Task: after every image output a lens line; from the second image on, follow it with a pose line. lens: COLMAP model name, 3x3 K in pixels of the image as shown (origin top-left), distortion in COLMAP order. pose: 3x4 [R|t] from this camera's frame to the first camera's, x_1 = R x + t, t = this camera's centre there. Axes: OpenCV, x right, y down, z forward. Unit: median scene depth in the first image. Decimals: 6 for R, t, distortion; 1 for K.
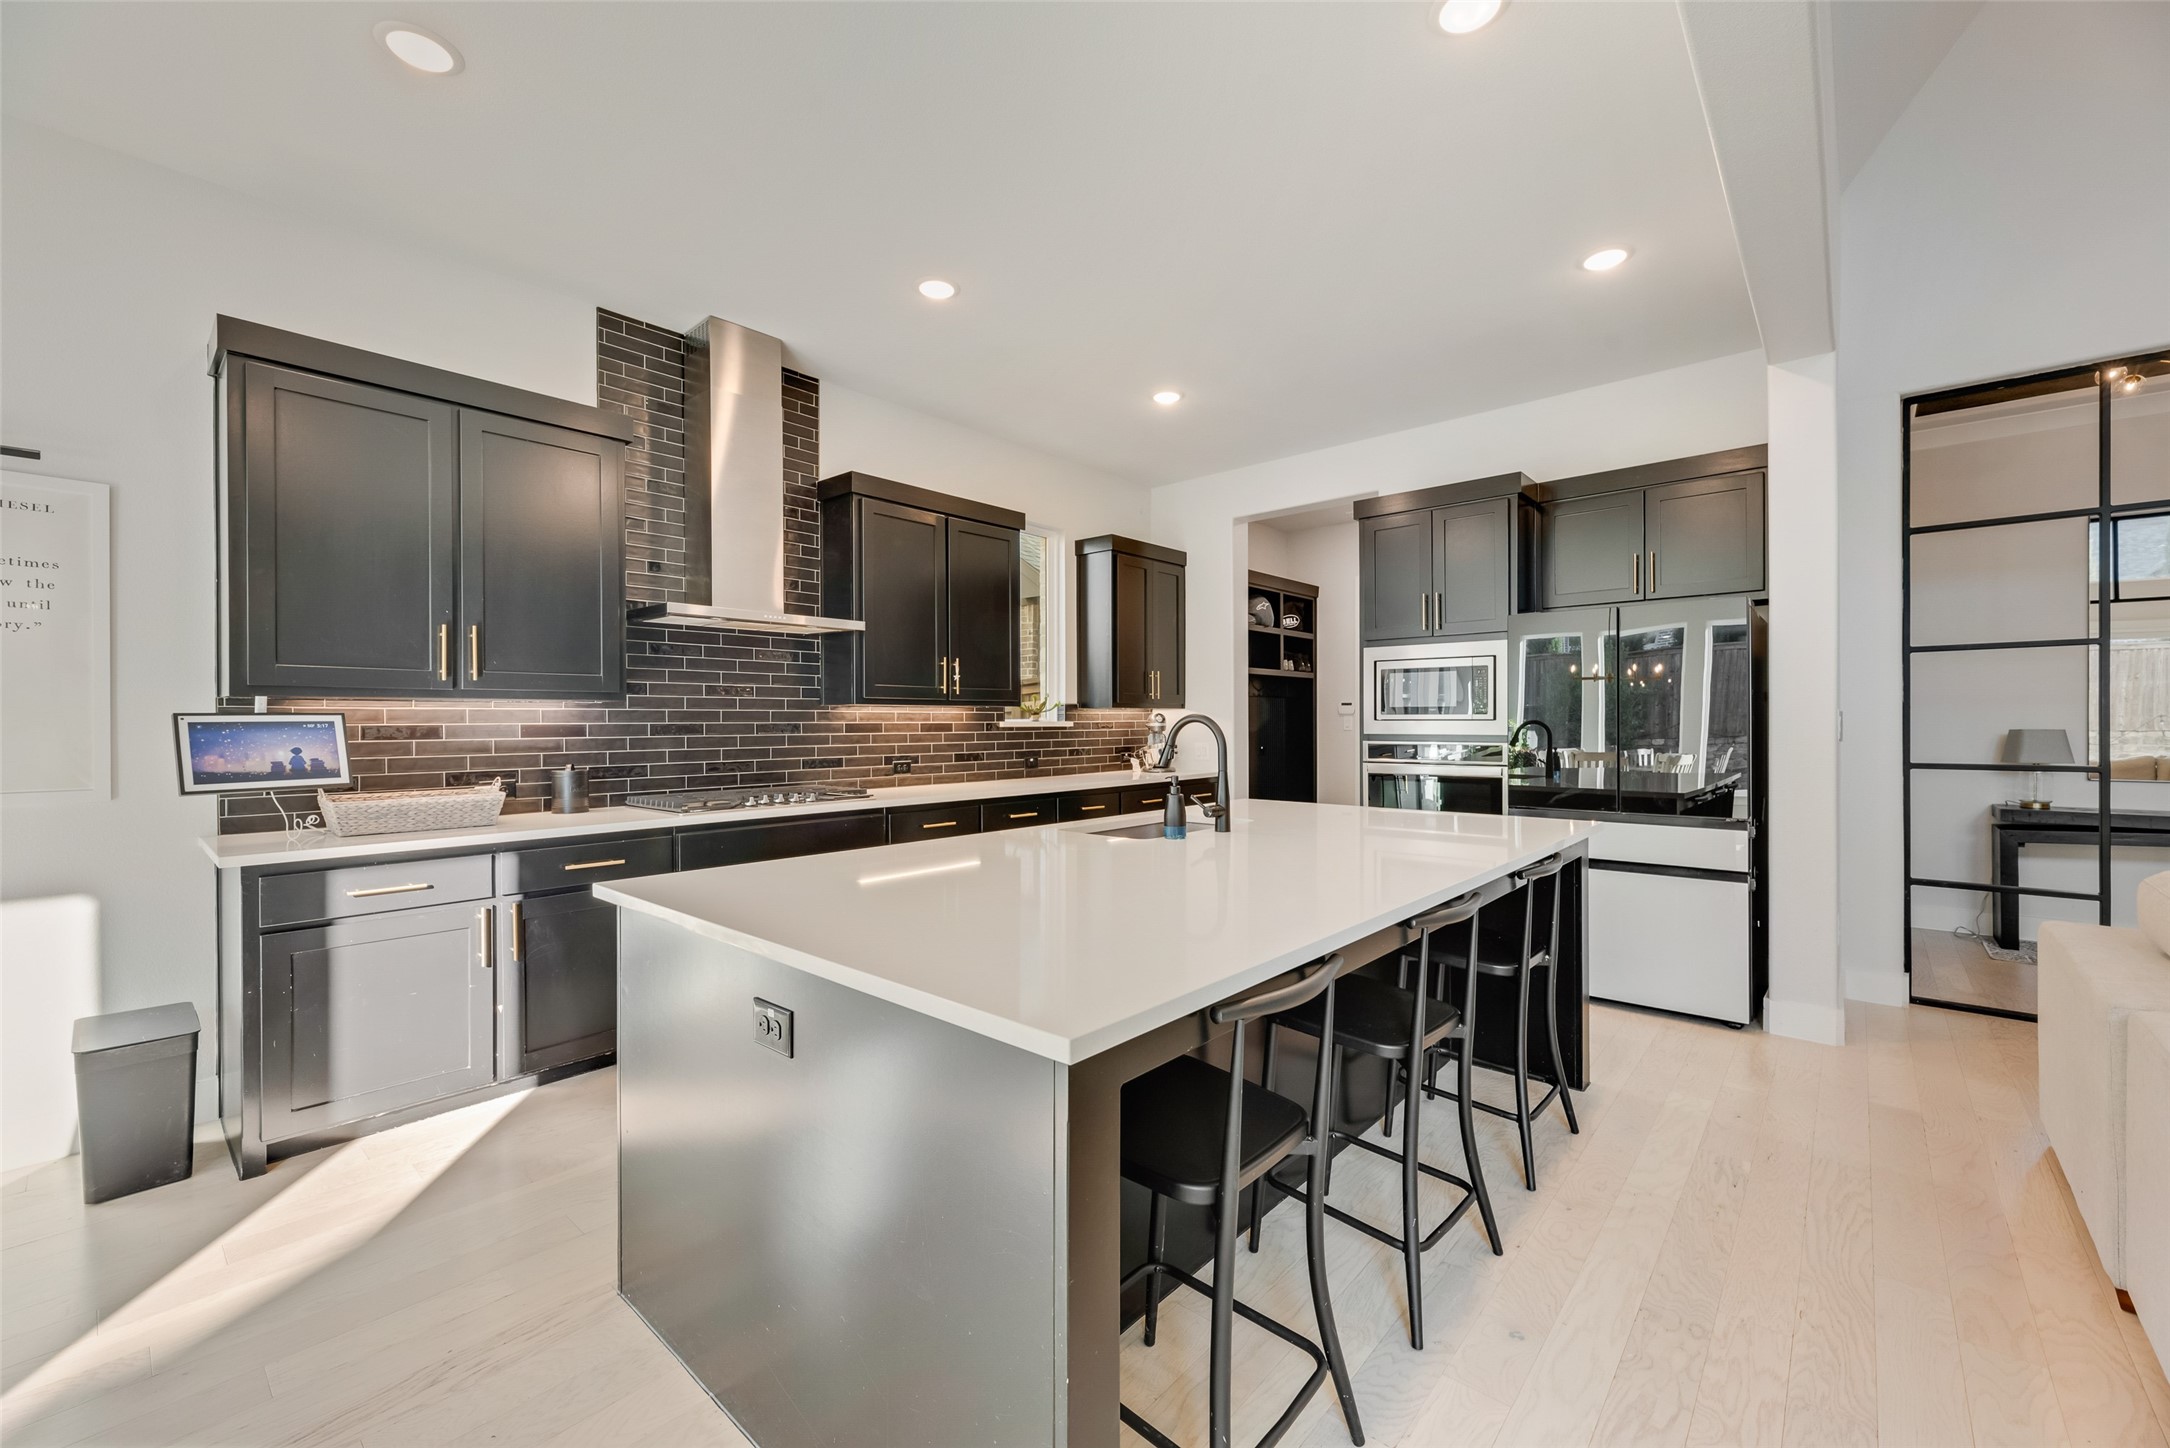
lens RADIAL K [[871.6, 0, 1080.1], [0, 871.6, 727.7], [0, 0, 1]] dist [0.003388, 0.000236]
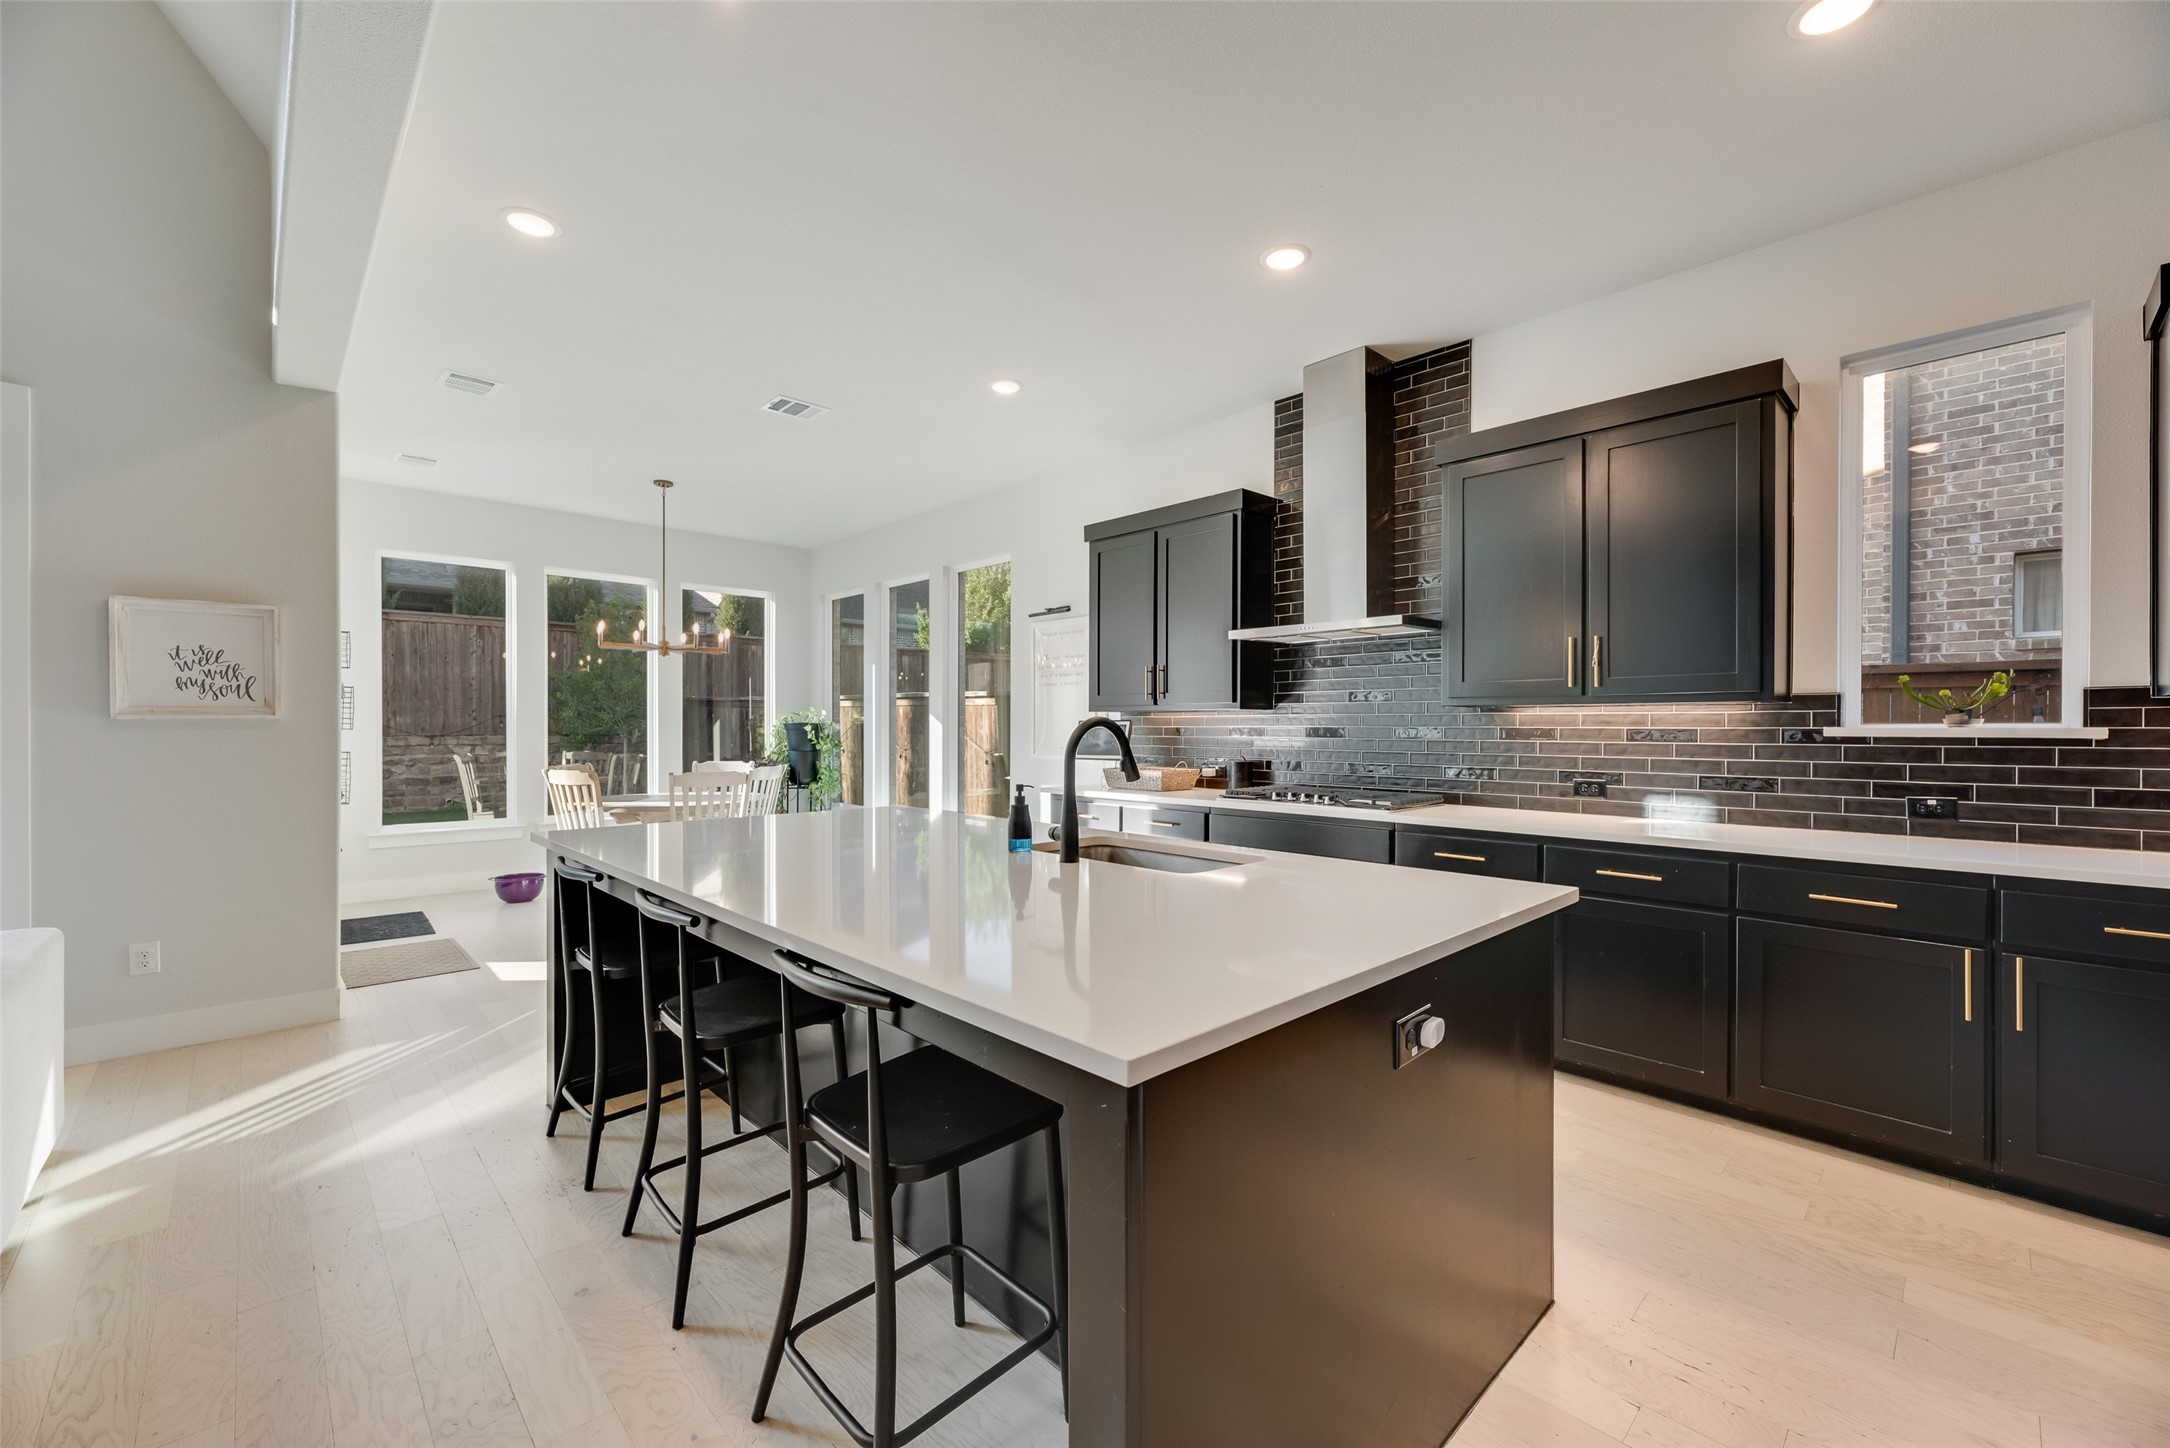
lens RADIAL K [[871.6, 0, 1095.3], [0, 871.6, 732.0], [0, 0, 1]] dist [0.003388, 0.000236]
pose [[-0.067047, 0.010568, -0.997694, 0.970232], [-0.009078, 0.999896, 0.011201, -0.011064], [0.997708, 0.009808, -0.066944, 1.078058]]
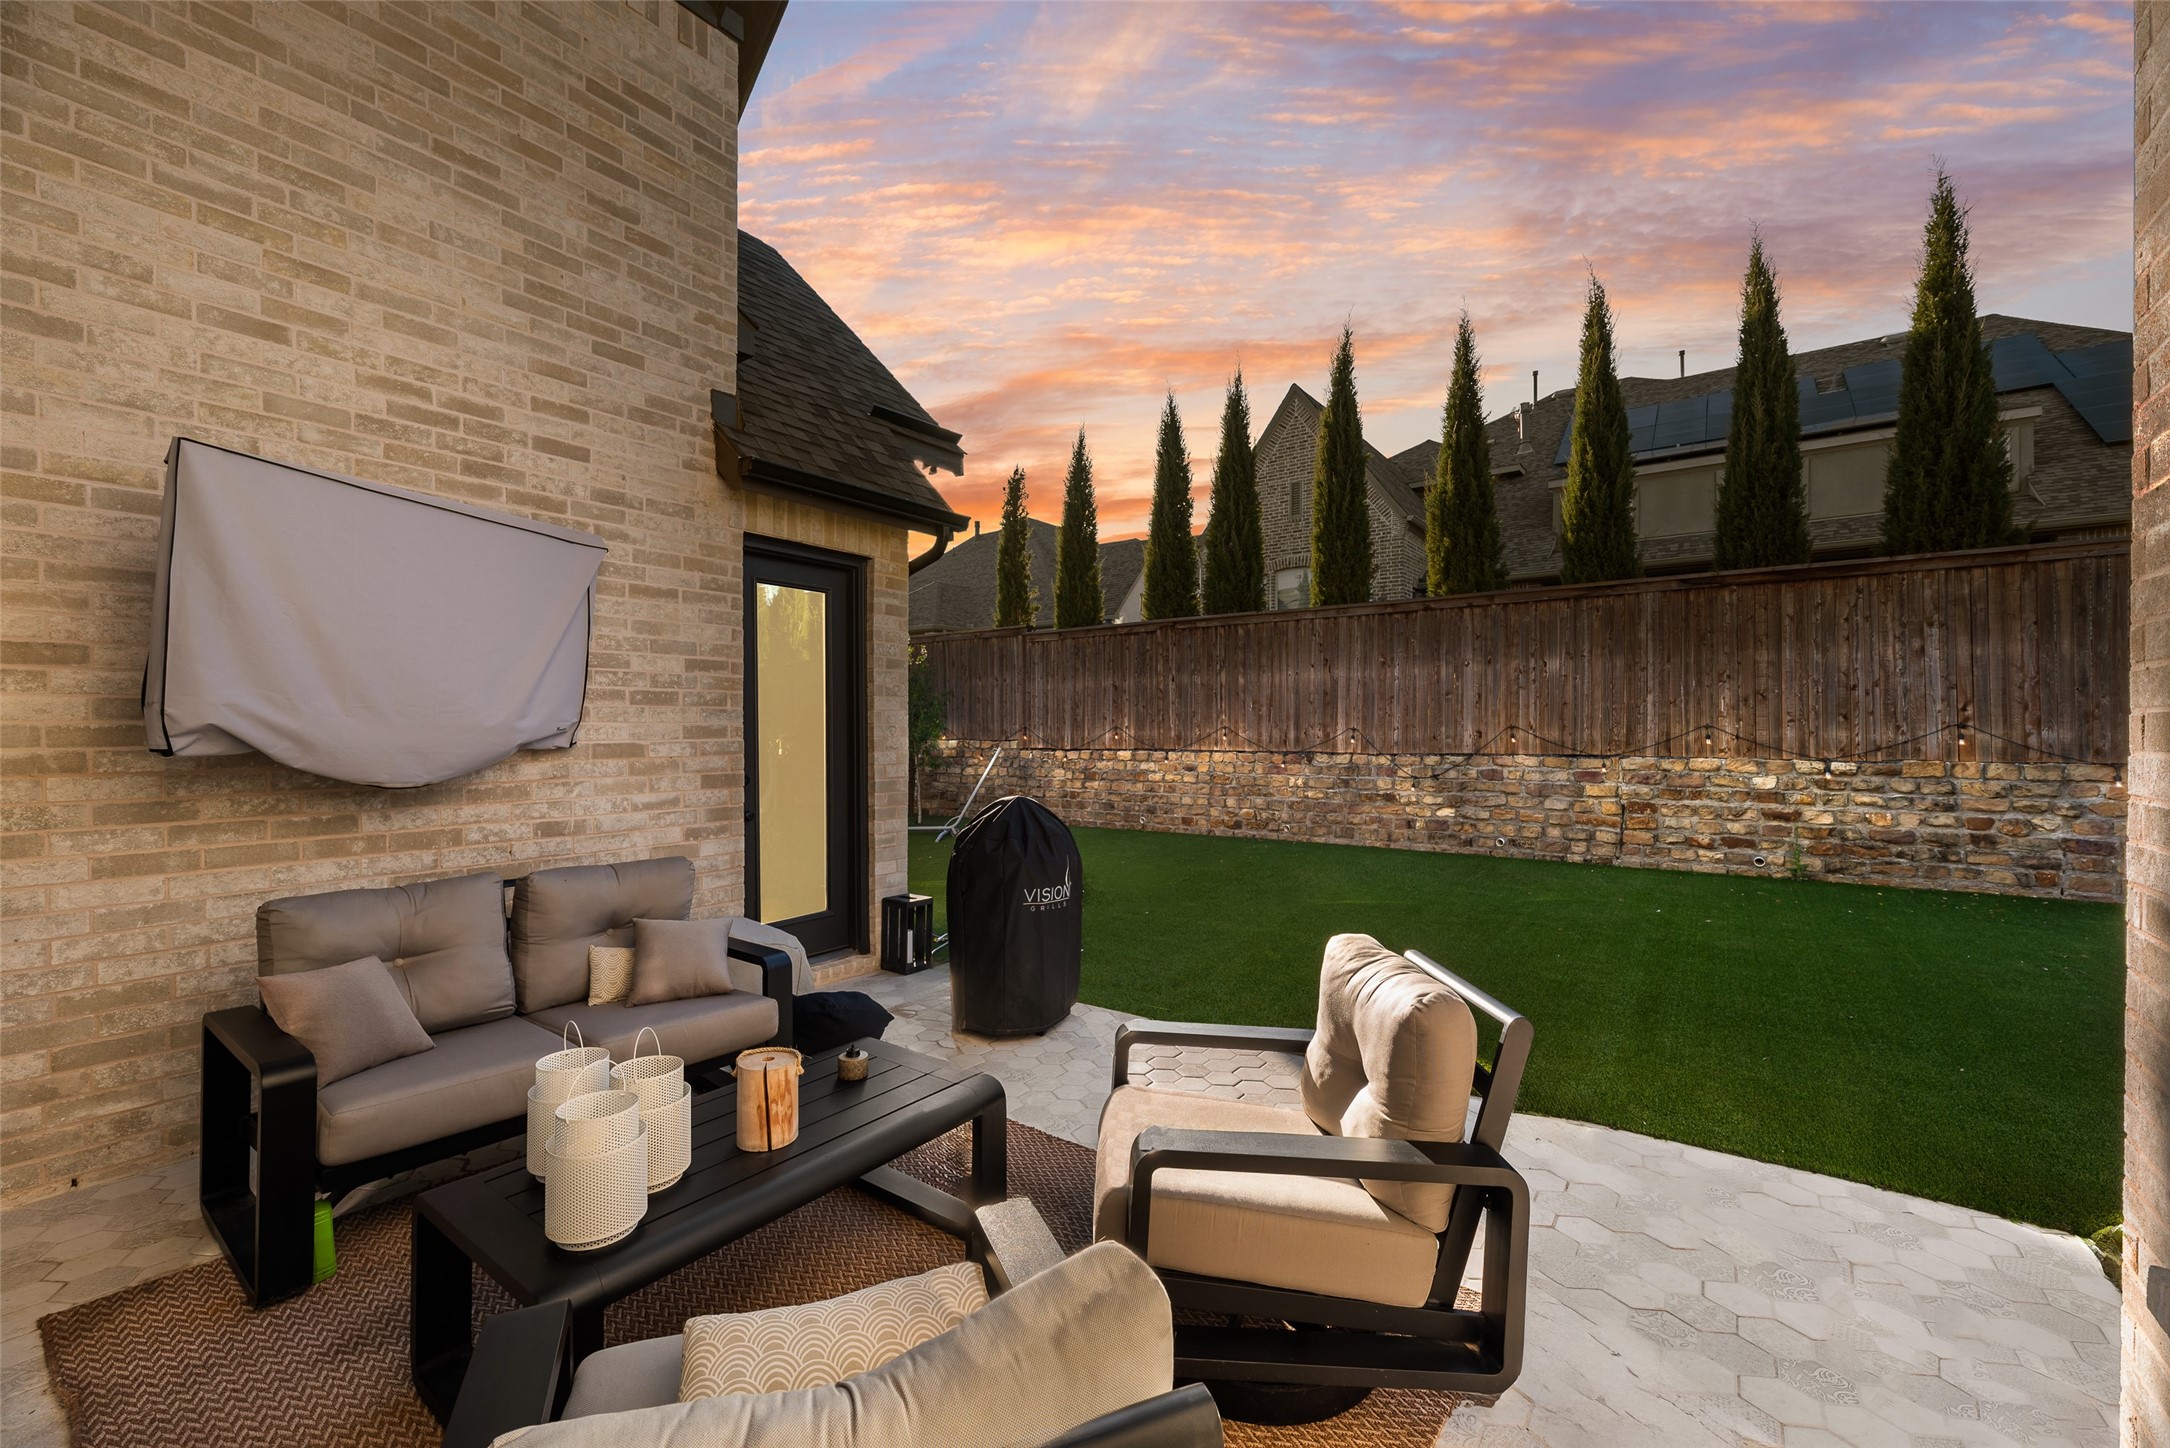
lens RADIAL K [[865.2, 0, 1081.6], [0, 865.2, 732.9], [0, 0, 1]] dist [0.000456, 0.000273]
pose [[-0.996363, 0.004867, -0.085073, -0.277552], [0.003793, 0.999911, 0.012778, -0.040352], [0.085128, 0.012408, -0.996293, -0.568759]]
